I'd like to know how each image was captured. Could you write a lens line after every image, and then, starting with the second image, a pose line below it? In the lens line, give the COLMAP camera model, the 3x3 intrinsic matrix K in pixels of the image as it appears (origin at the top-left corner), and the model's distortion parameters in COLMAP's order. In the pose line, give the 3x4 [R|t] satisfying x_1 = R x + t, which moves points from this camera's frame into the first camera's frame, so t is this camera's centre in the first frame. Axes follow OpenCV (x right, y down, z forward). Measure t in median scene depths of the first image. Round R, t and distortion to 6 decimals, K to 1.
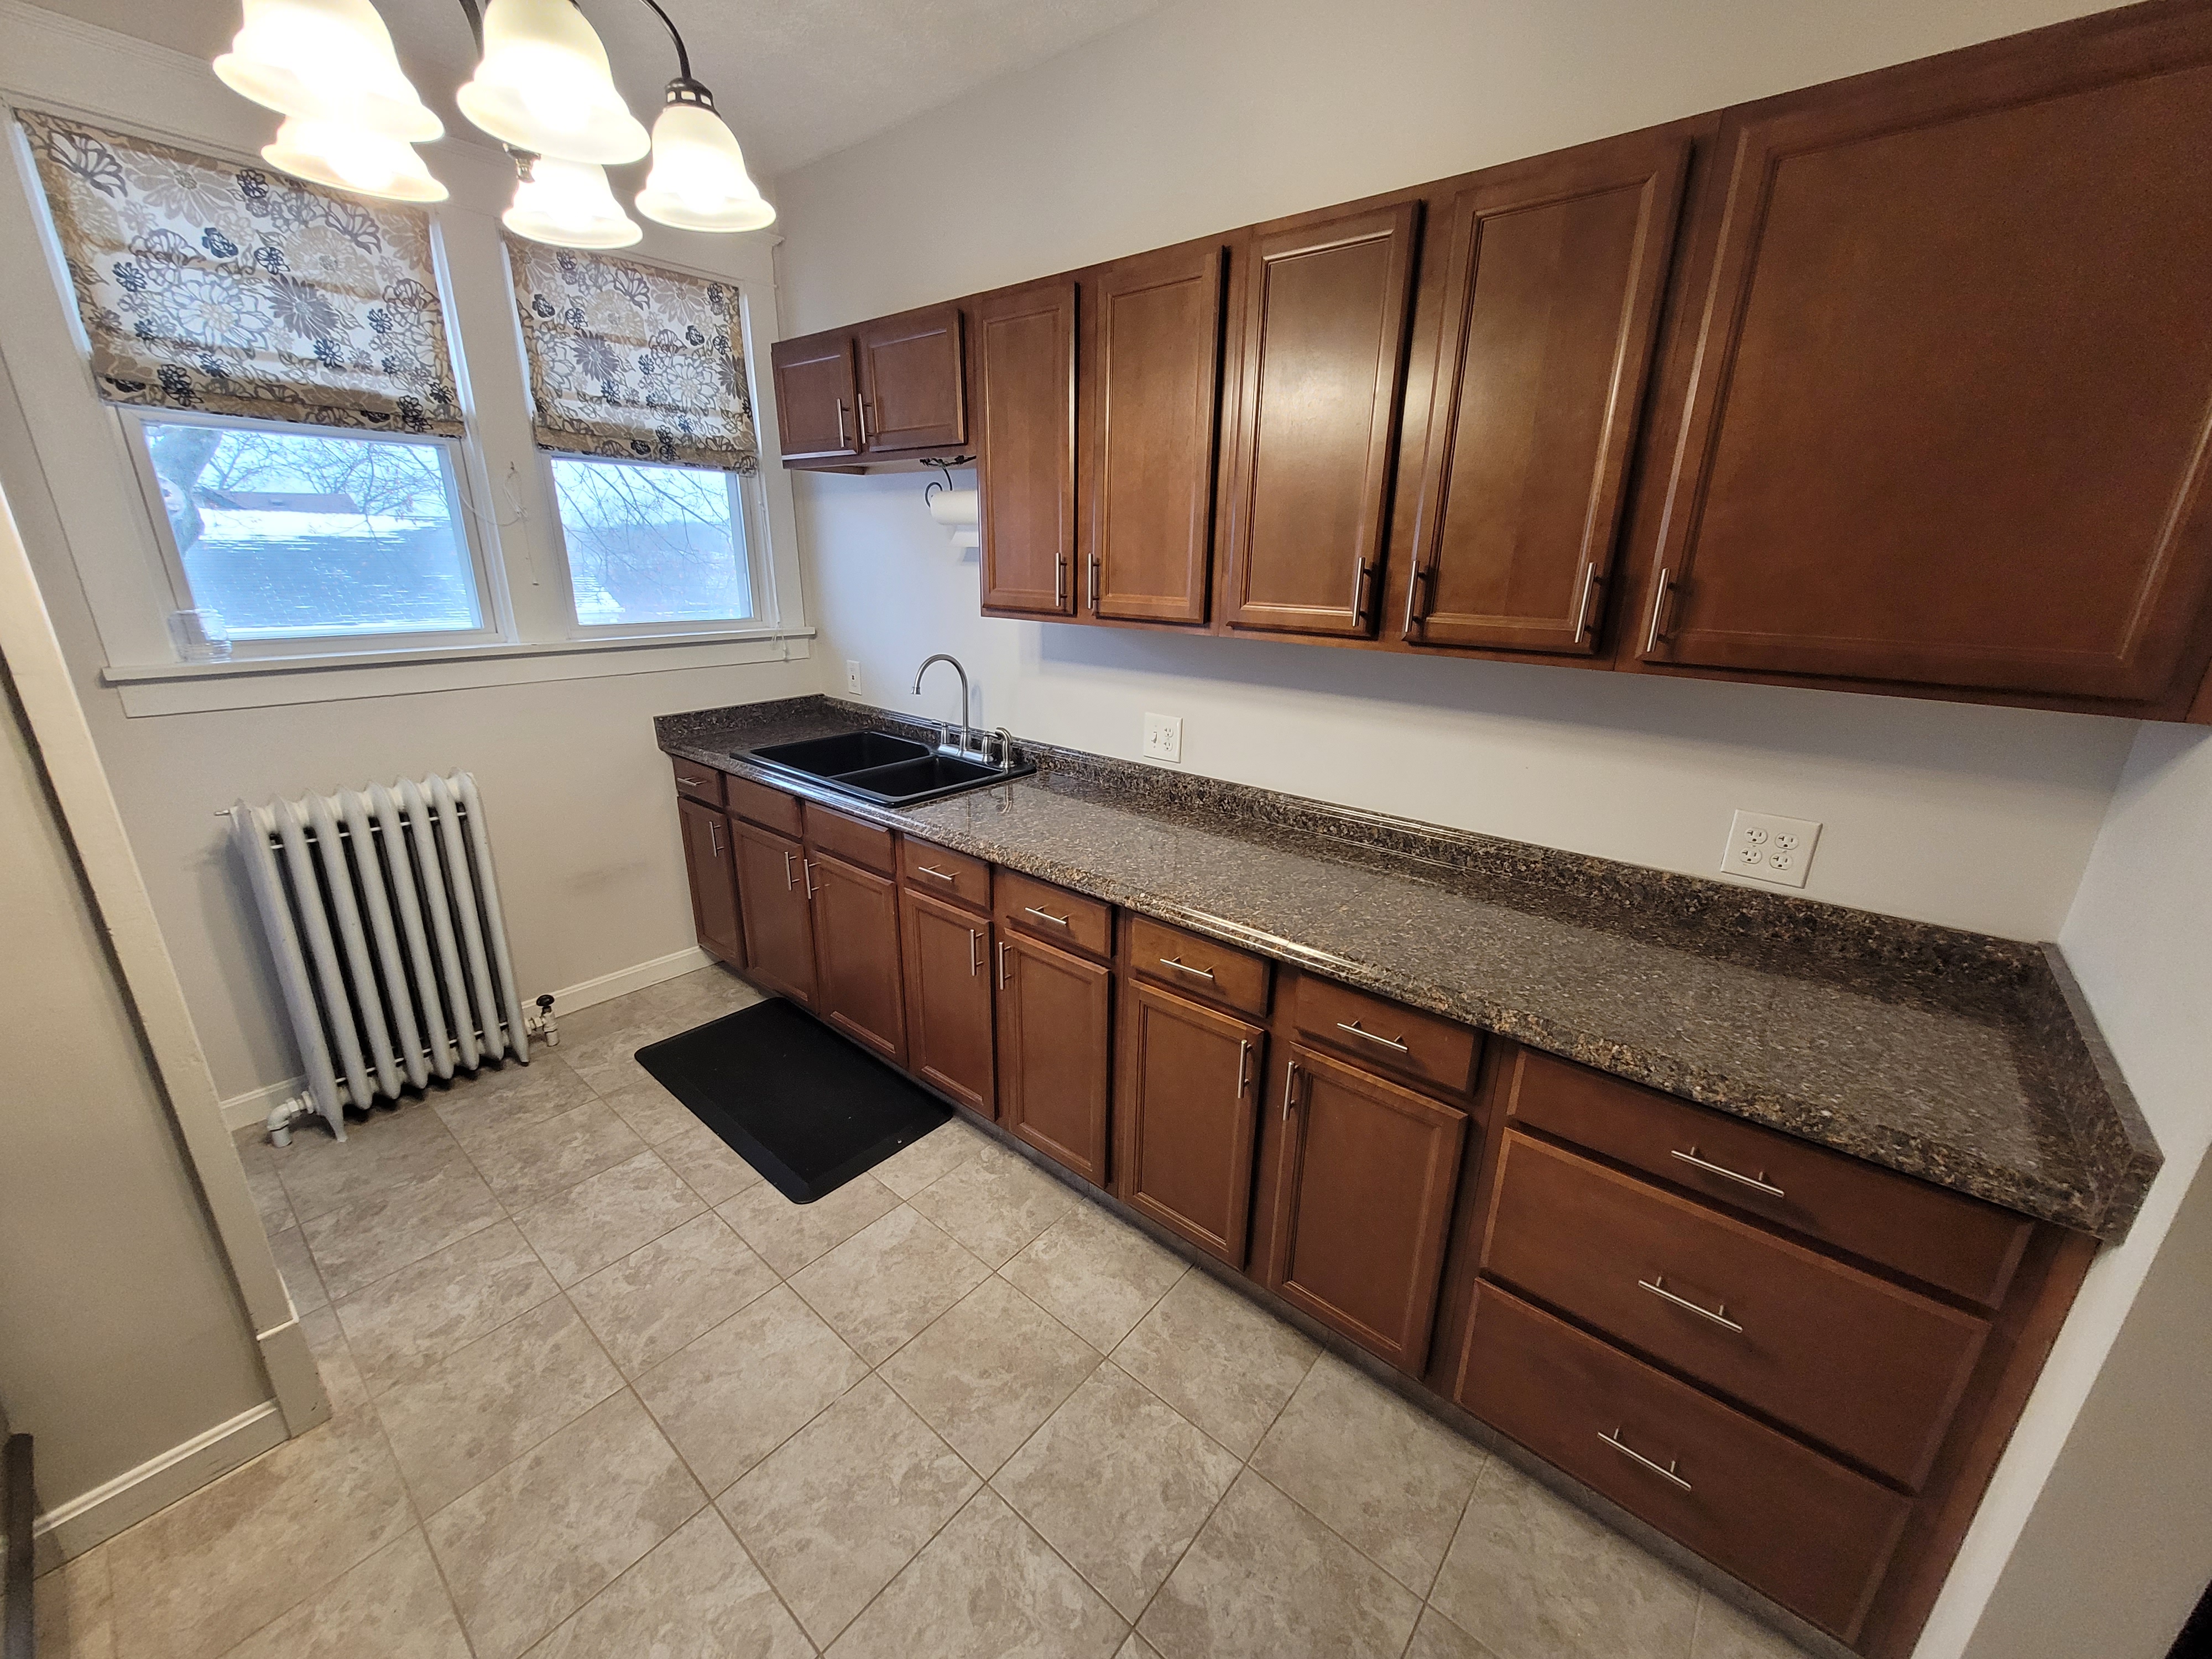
lens RADIAL K [[862.4, 0, 1104.1], [0, 862.4, 832.4], [0, 0, 1]] dist [0.002254, 0.000154]
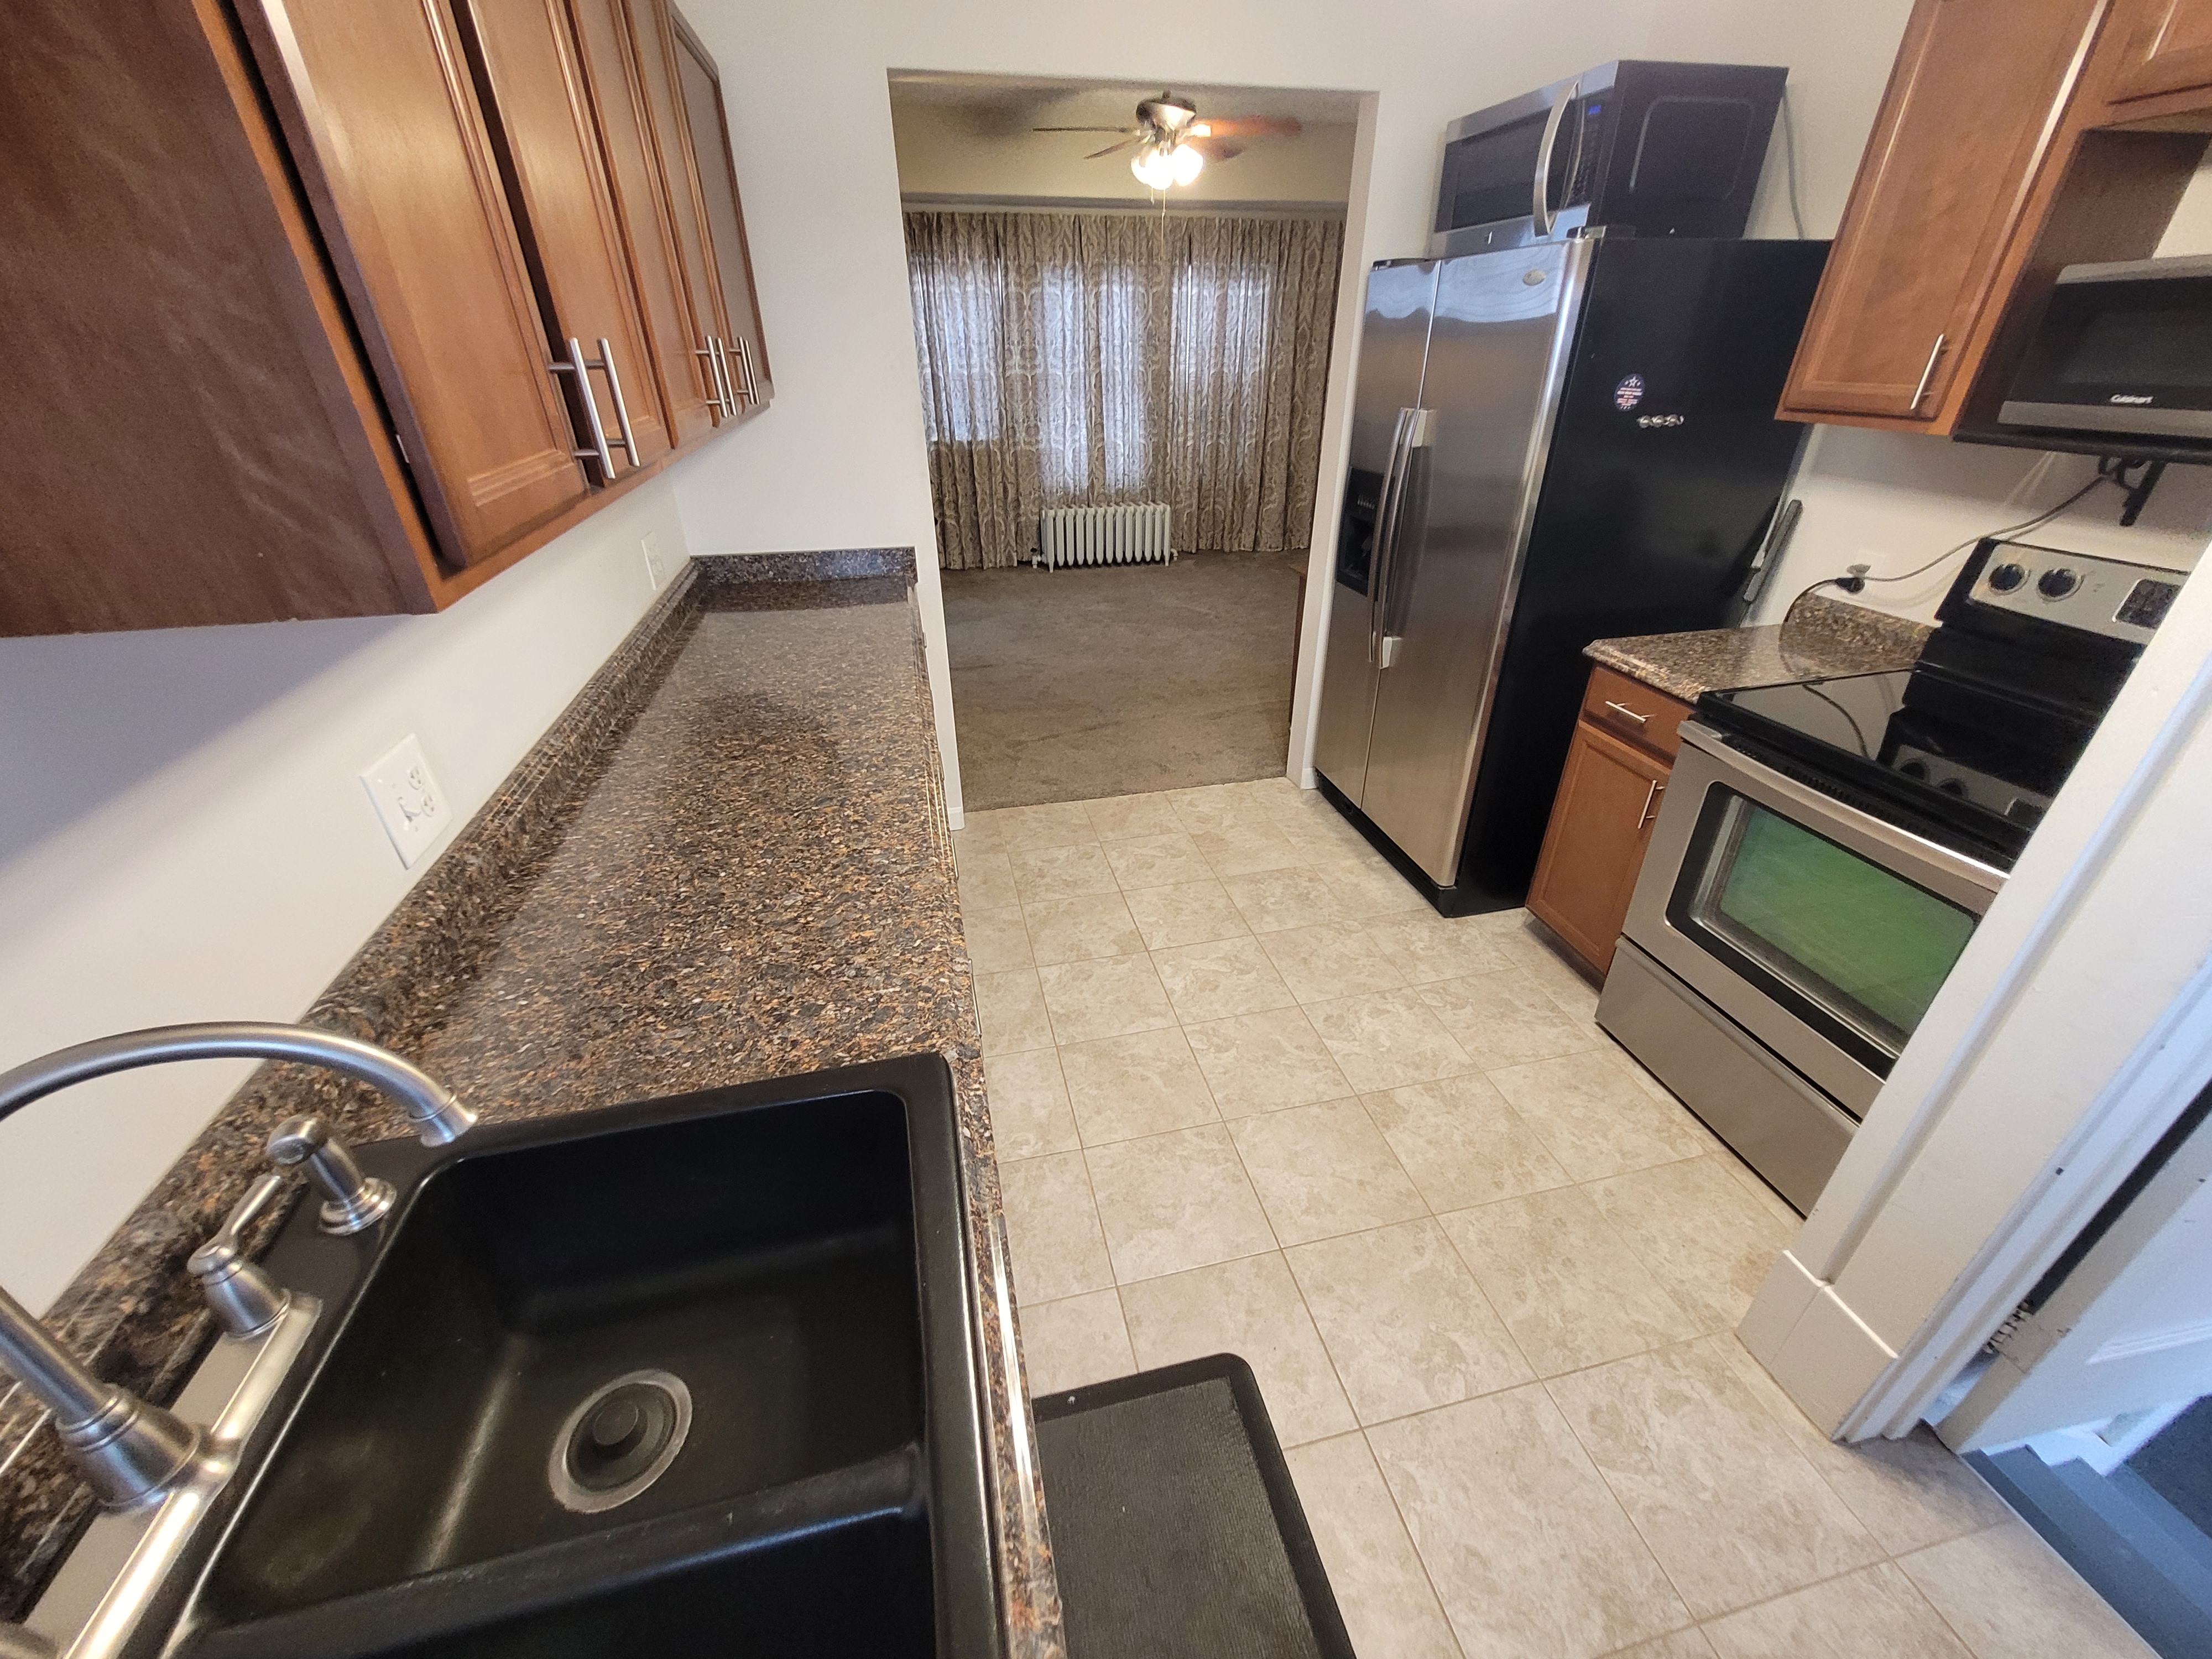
lens RADIAL K [[862.4, 0, 1104.1], [0, 862.4, 832.4], [0, 0, 1]] dist [0.002254, 0.000154]
pose [[-0.796336, -0.308185, 0.520453, -0.468226], [0.183928, 0.696329, 0.693755, -0.351516], [-0.576211, 0.648188, -0.497828, 1.069849]]
